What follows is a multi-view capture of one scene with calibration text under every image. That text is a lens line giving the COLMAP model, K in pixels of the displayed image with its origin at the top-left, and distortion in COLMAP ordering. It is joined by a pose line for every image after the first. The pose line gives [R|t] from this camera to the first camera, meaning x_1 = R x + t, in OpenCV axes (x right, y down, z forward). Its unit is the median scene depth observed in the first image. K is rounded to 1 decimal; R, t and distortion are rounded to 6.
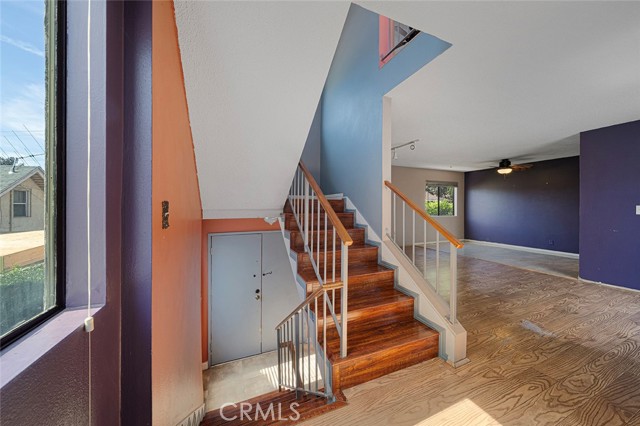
lens RADIAL K [[221.2, 0, 318.3], [0, 221.2, 208.8], [0, 0, 1]] dist [0.000514, -0.000033]
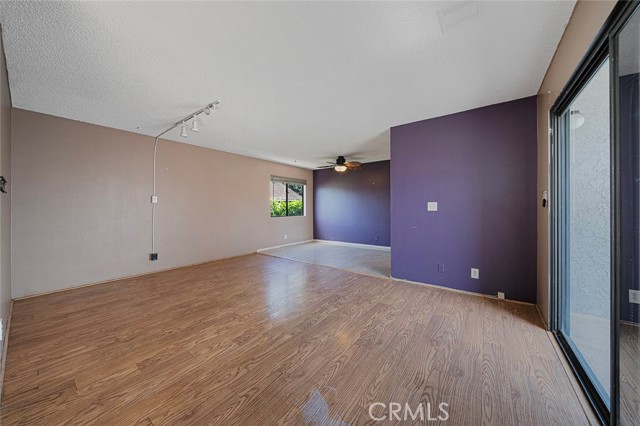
lens RADIAL K [[221.2, 0, 318.3], [0, 221.2, 208.8], [0, 0, 1]] dist [0.000514, -0.000033]
pose [[0.870756, -0.009547, 0.491622, 0.275194], [0.011556, 0.999933, -0.001050, 0.007509], [-0.491579, 0.006596, 0.870808, 0.199605]]
